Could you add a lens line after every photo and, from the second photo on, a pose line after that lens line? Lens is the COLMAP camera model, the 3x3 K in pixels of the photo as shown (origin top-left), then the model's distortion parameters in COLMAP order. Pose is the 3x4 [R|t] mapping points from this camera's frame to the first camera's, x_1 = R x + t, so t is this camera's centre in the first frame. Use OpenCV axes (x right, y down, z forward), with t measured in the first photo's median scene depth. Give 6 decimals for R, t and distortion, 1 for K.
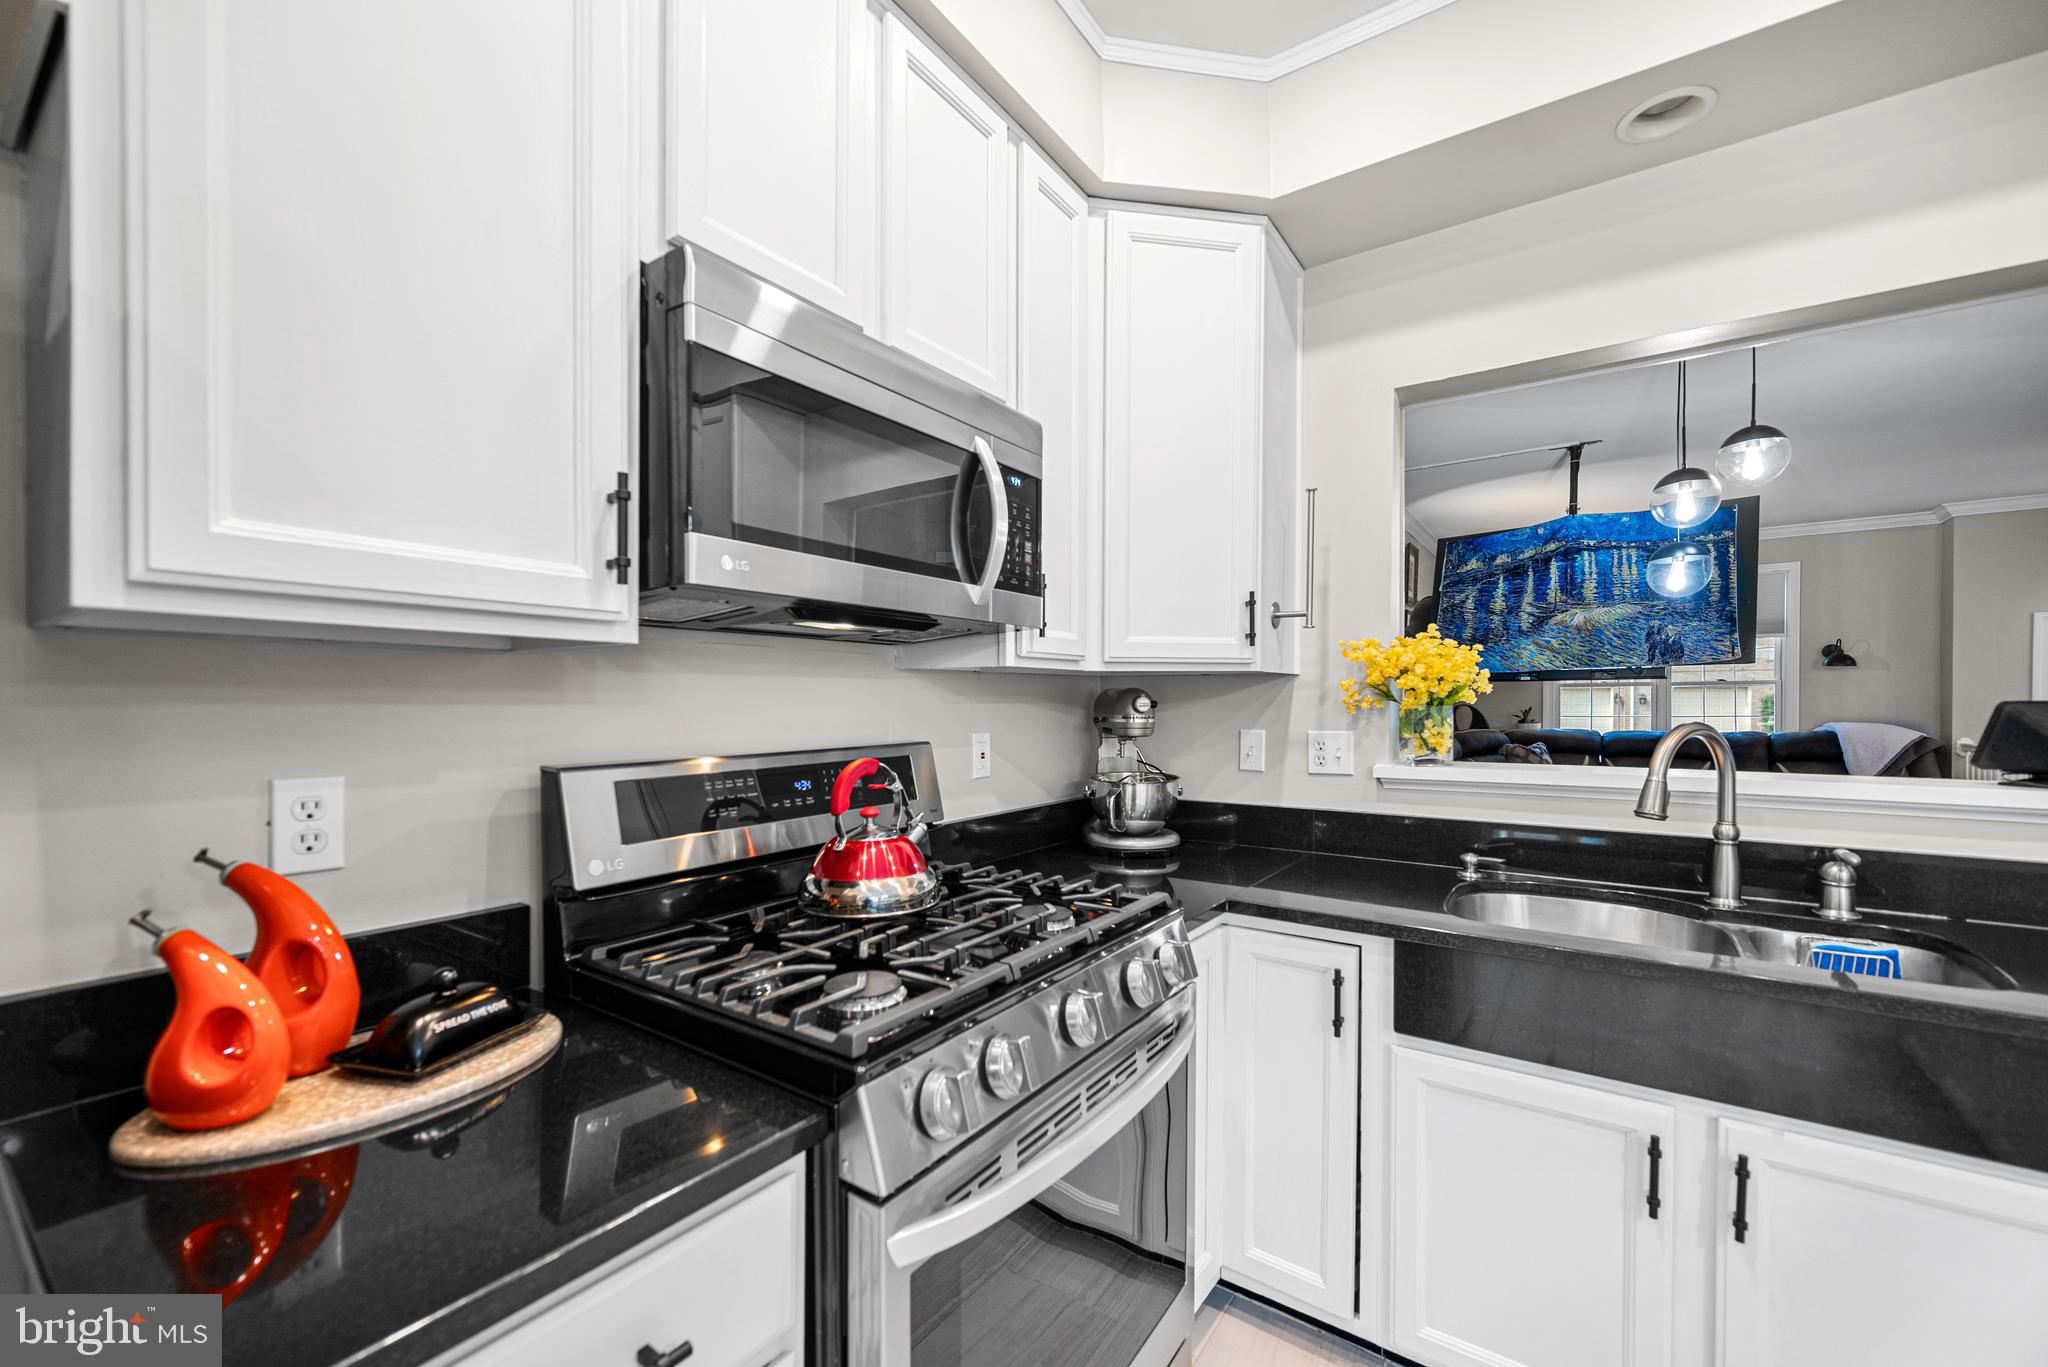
lens RADIAL K [[826.7, 0, 1021.6], [0, 826.7, 708.0], [0, 0, 1]] dist [0.001283, 0.000059]
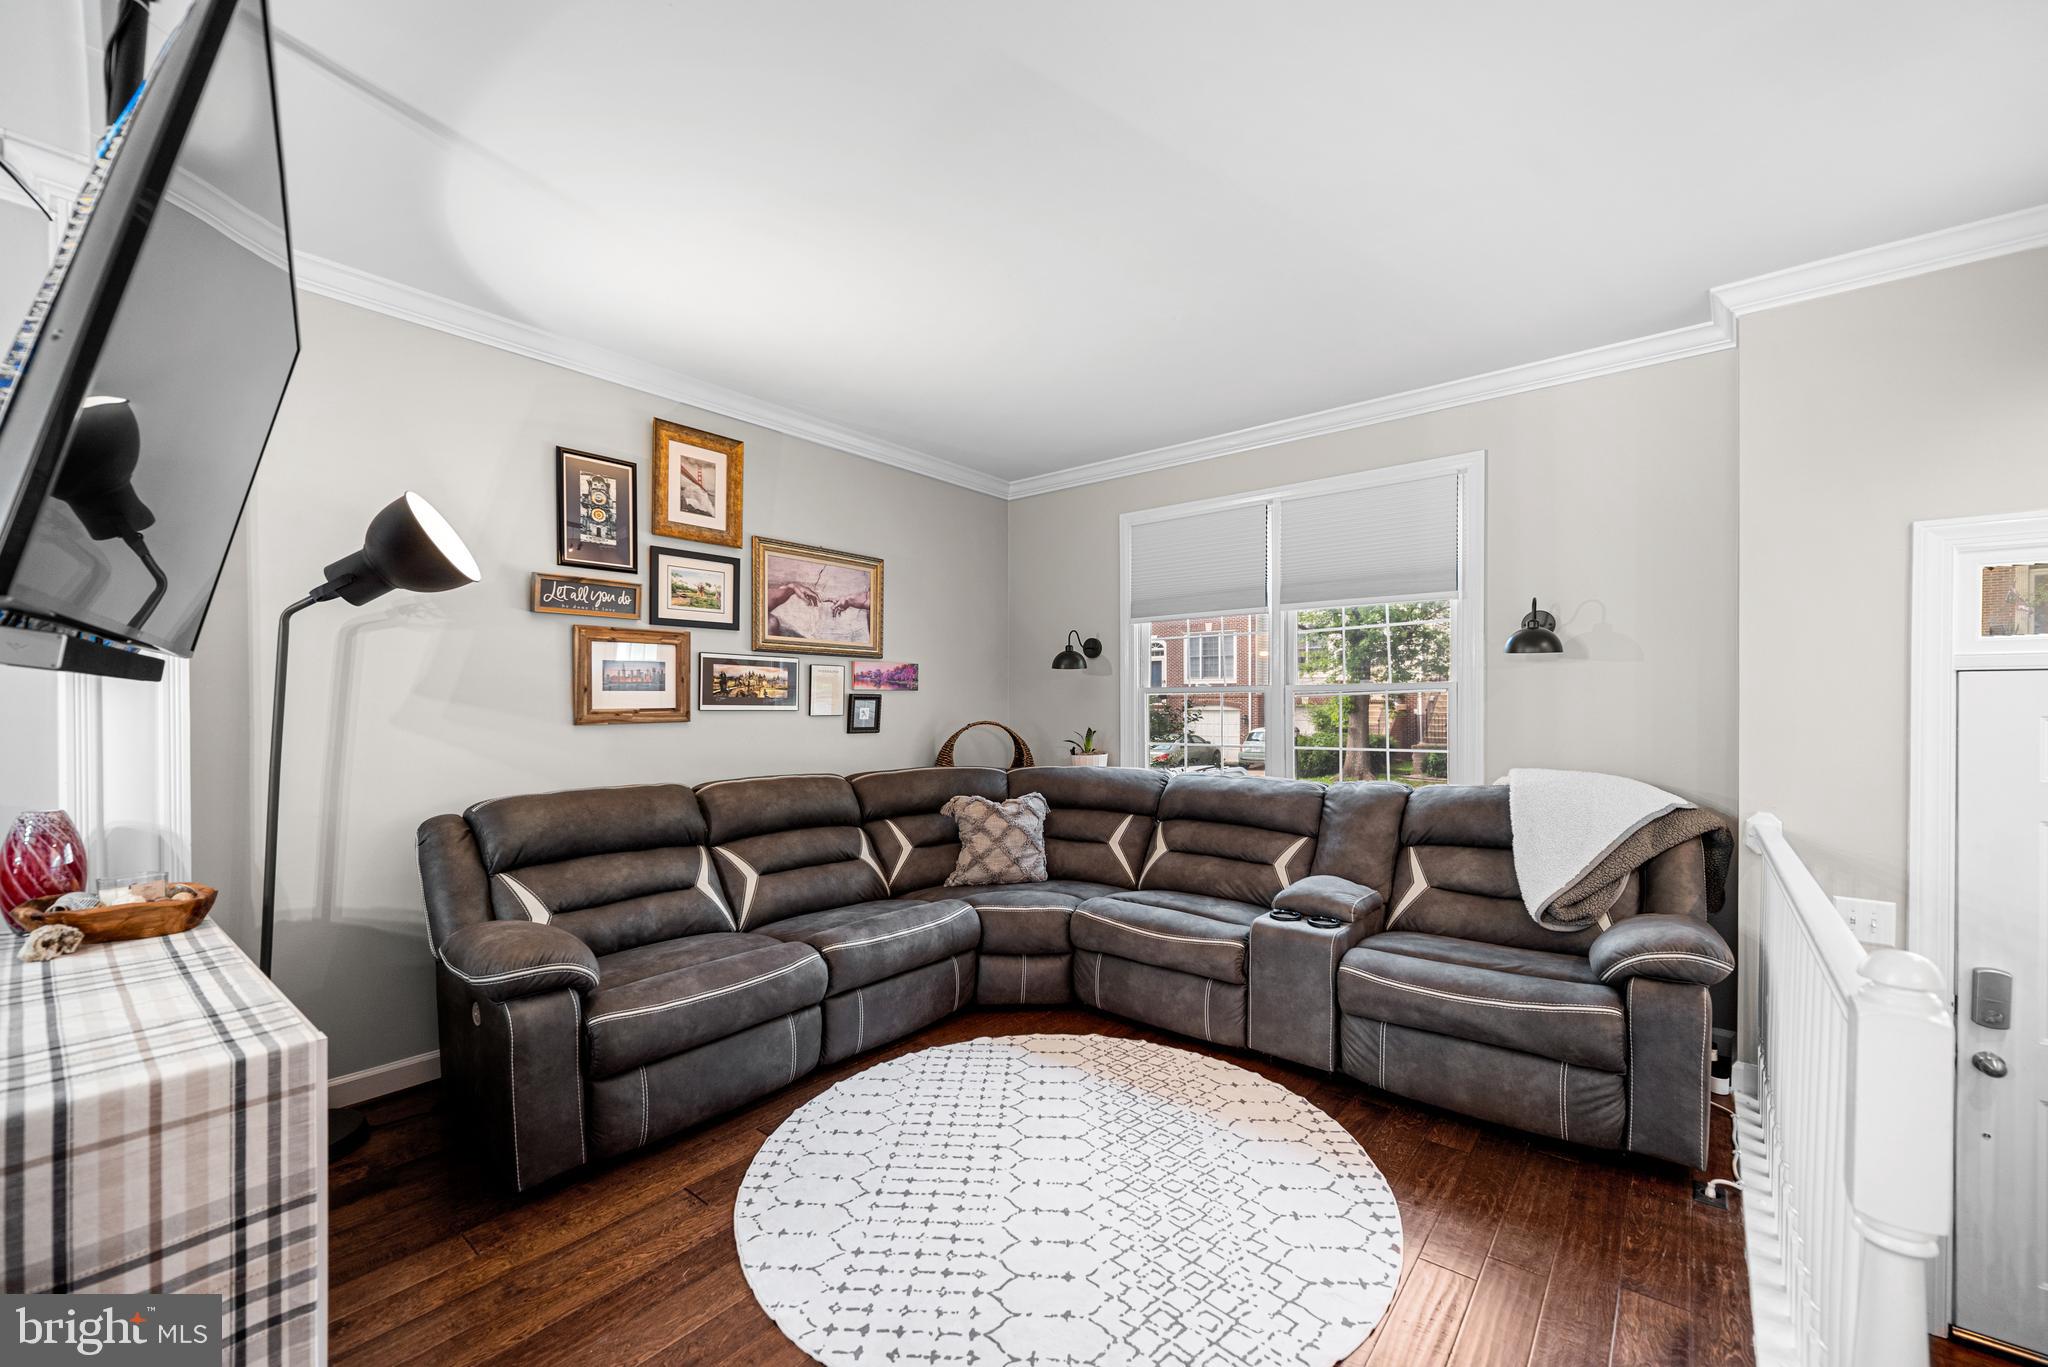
lens RADIAL K [[831.4, 0, 994.0], [0, 831.4, 710.0], [0, 0, 1]] dist [0.002358, -0.000423]
pose [[0.995463, 0.005345, -0.095003, 2.544118], [-0.005432, 0.999985, -0.000657, -0.053899], [0.094998, 0.001170, 0.995477, 1.700173]]
